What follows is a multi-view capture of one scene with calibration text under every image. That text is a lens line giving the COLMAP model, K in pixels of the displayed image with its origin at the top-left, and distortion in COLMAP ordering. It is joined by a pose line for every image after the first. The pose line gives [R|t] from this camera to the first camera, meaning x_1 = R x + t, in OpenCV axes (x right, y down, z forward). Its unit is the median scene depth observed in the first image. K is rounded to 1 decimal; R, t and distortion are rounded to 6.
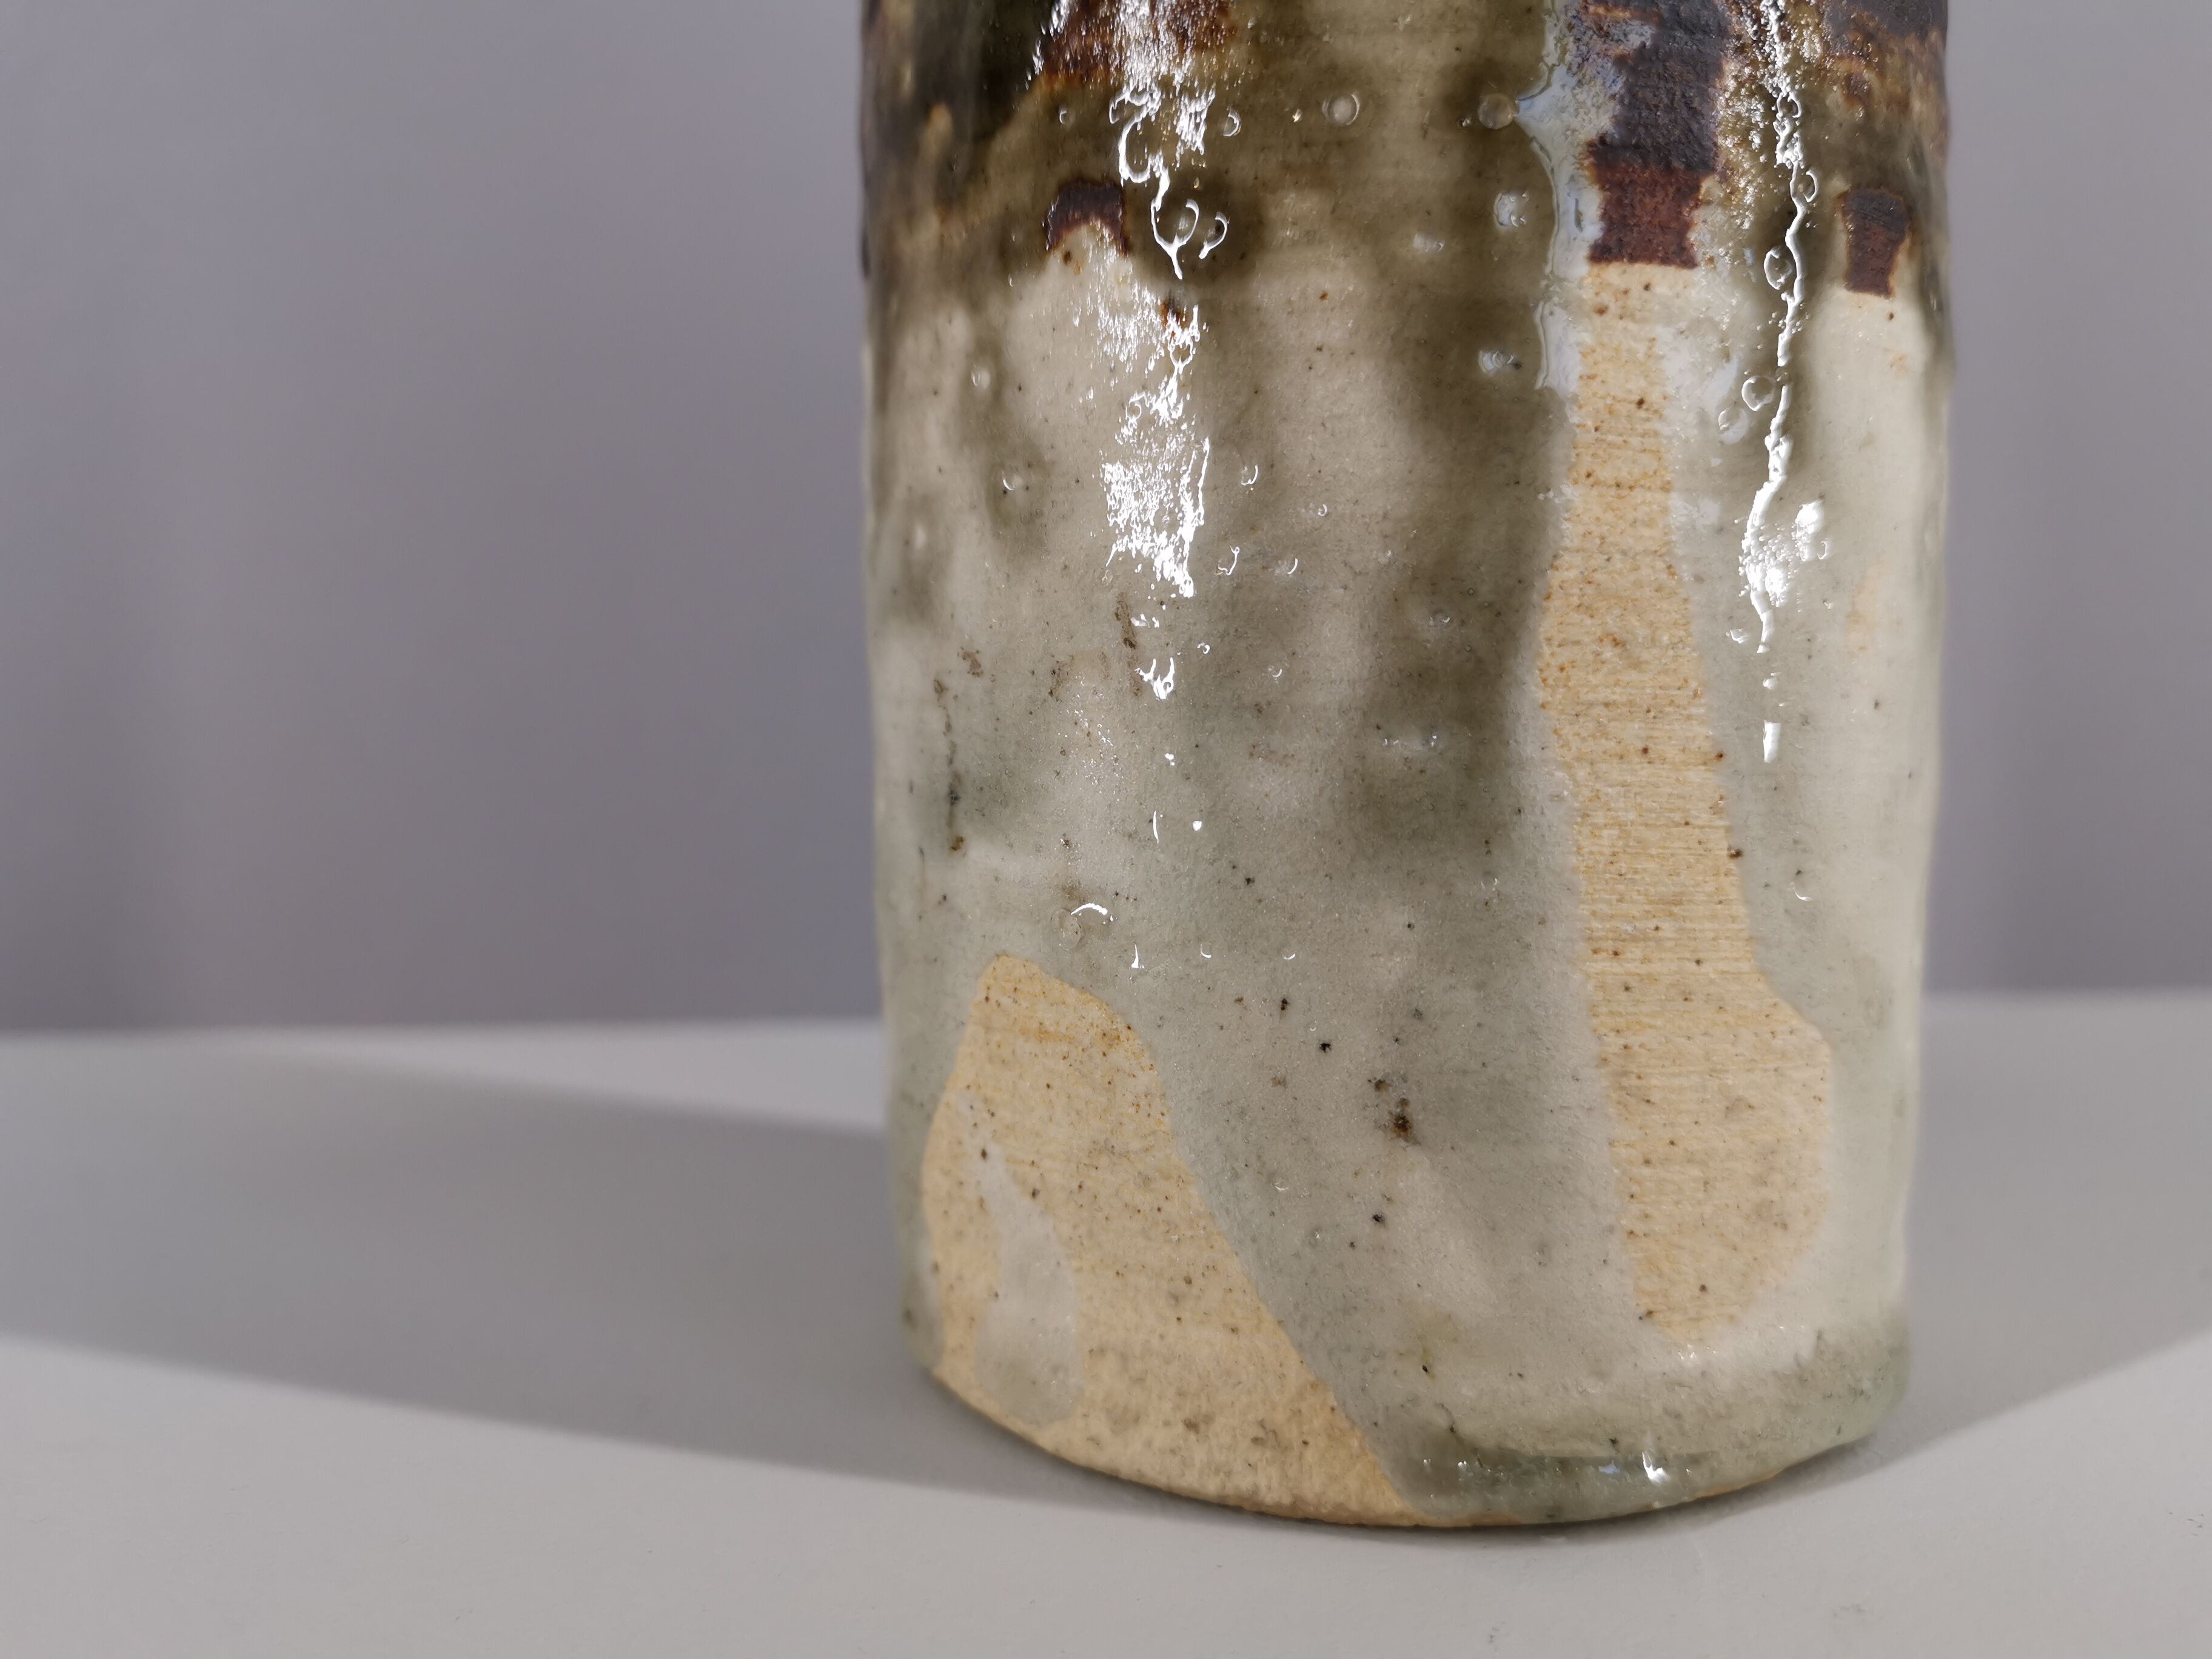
lens RADIAL K [[1775.7, 0, 1106.0], [0, 1775.7, 829.5], [0, 0, 1]] dist [-0.012324, -0.007574]
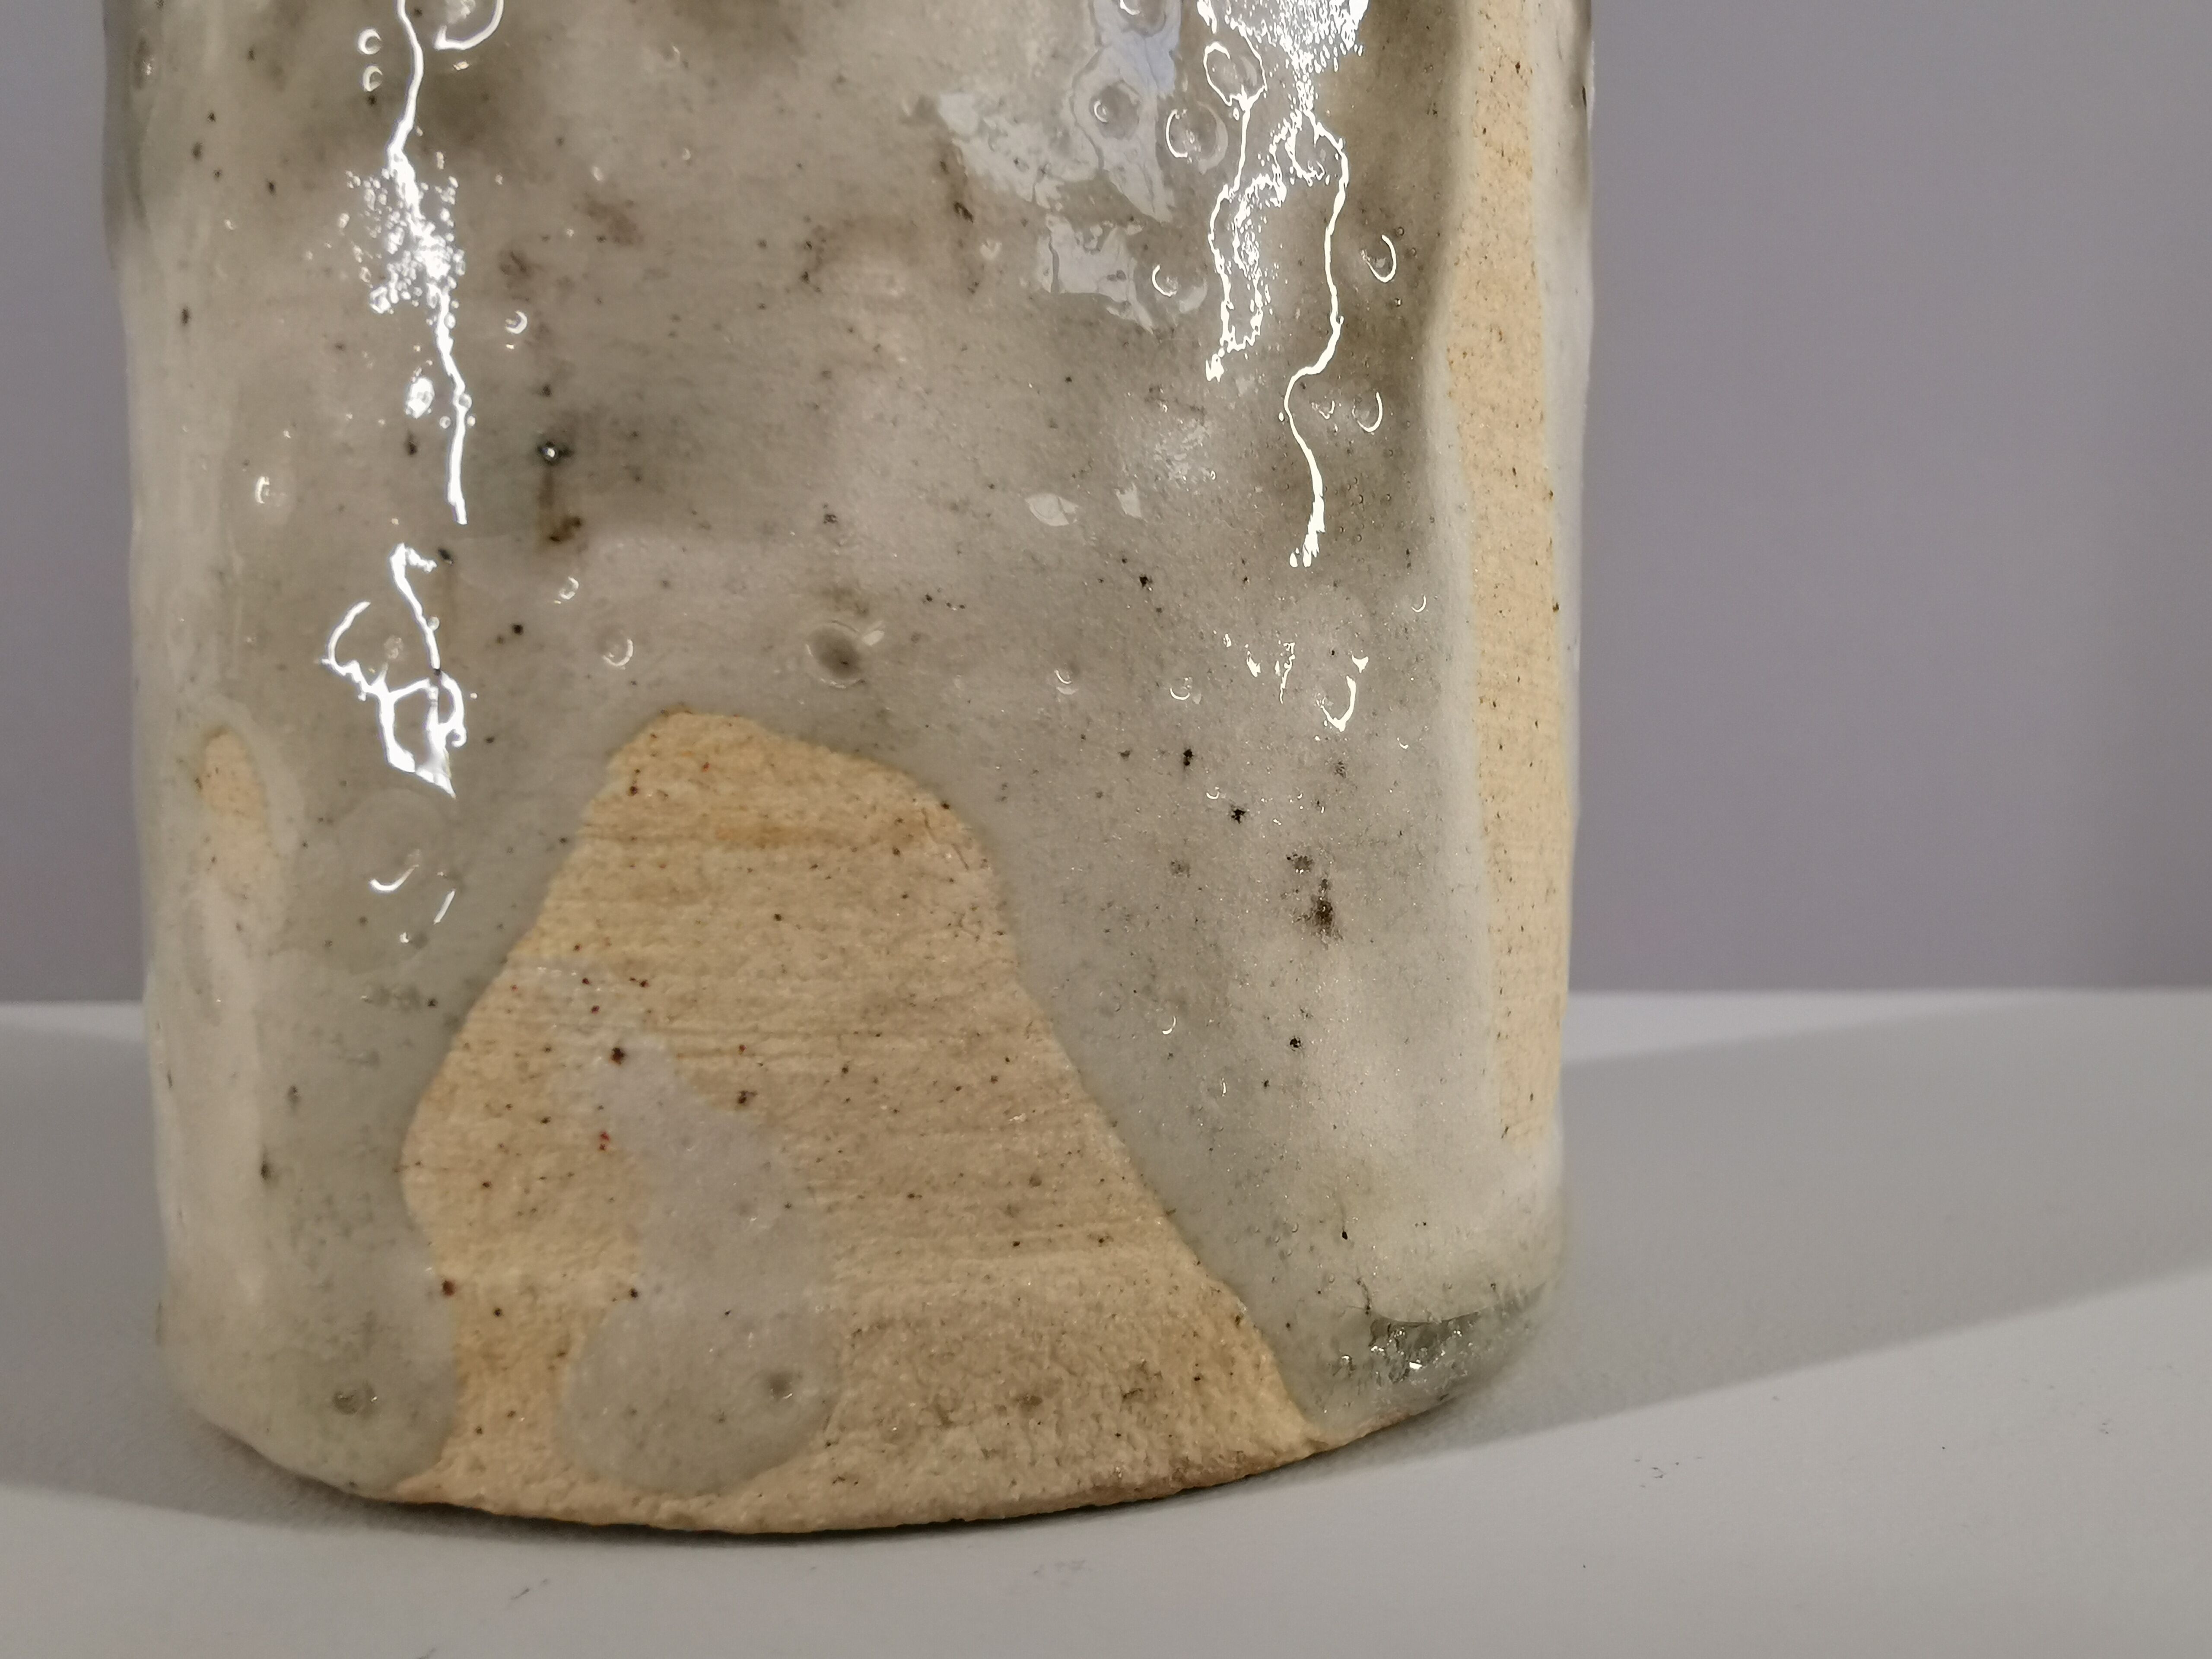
lens RADIAL K [[1672.0, 0, 1307.9], [0, 1672.0, 826.9], [0, 0, 1]] dist [0.006742, 0.000633]
pose [[0.700498, -0.002892, 0.713648, -0.345679], [0.036808, 0.998807, -0.032083, 0.149490], [-0.712704, 0.048742, 0.699769, 0.493735]]
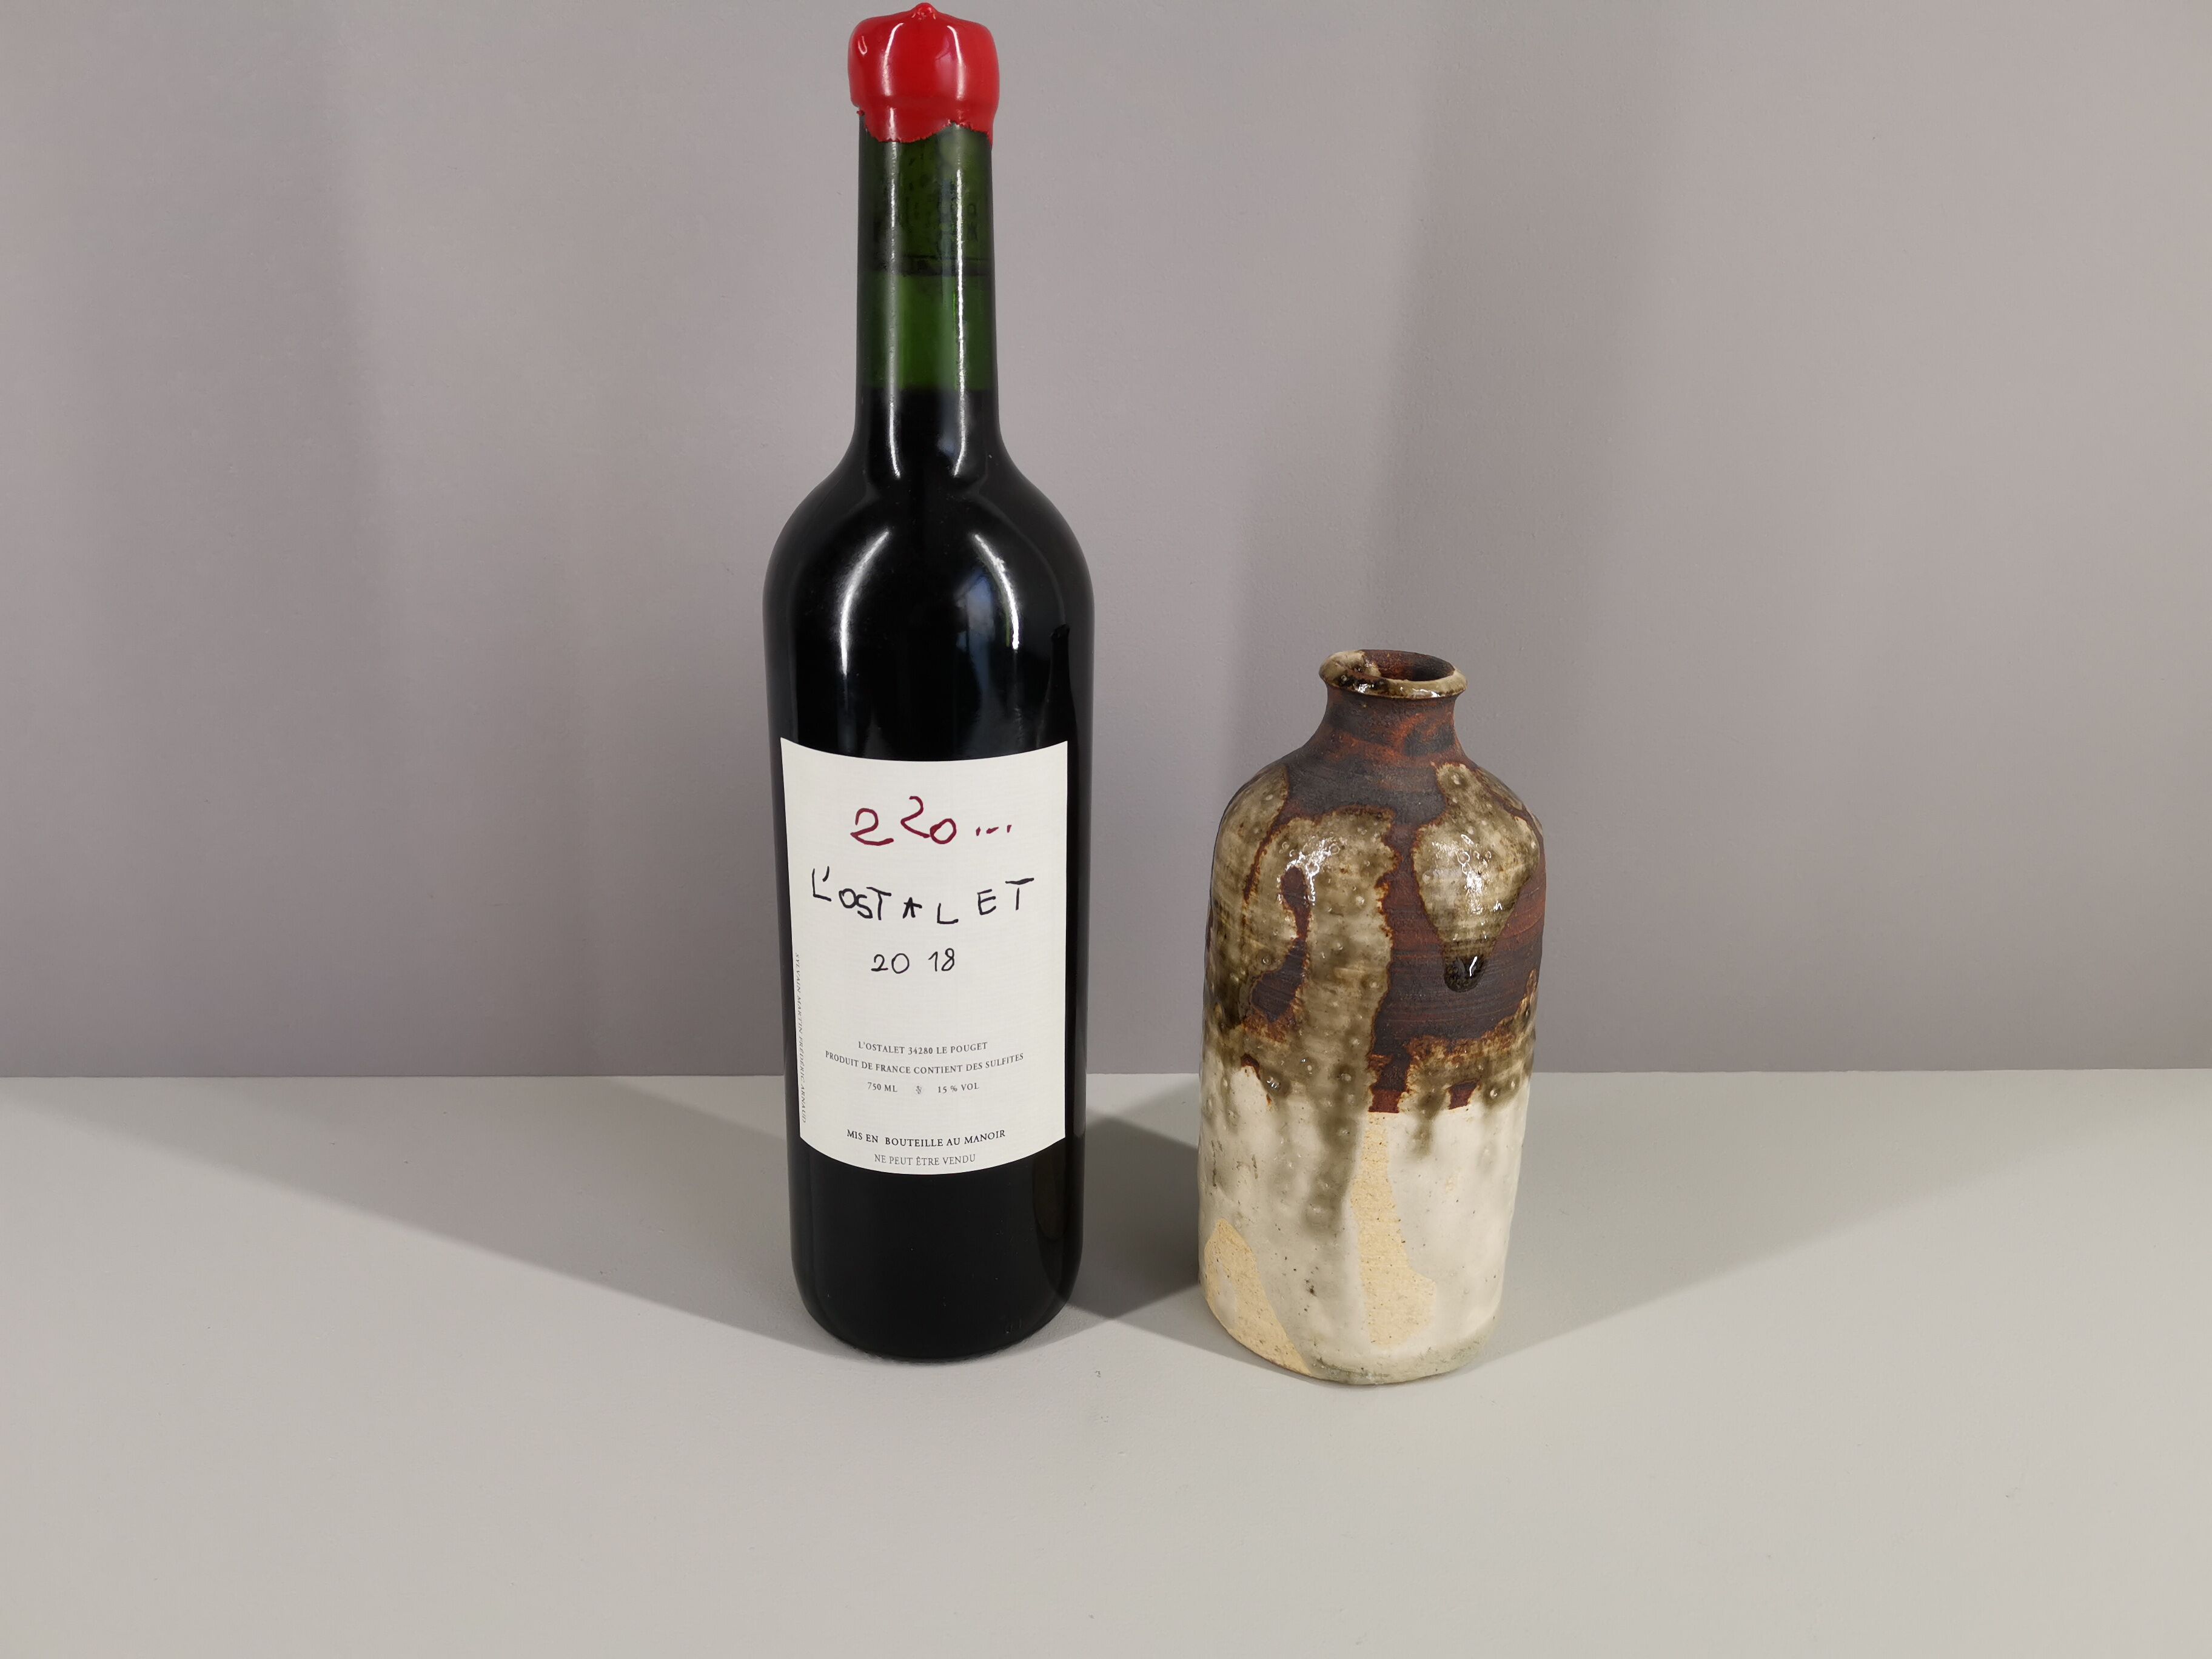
lens RADIAL K [[1775.7, 0, 1106.0], [0, 1775.7, 829.5], [0, 0, 1]] dist [-0.012324, -0.007574]
pose [[0.965409, 0.106244, -0.238114, 0.555499], [-0.039625, 0.962393, 0.268756, -1.880713], [0.257713, -0.250024, 0.933312, -2.582302]]
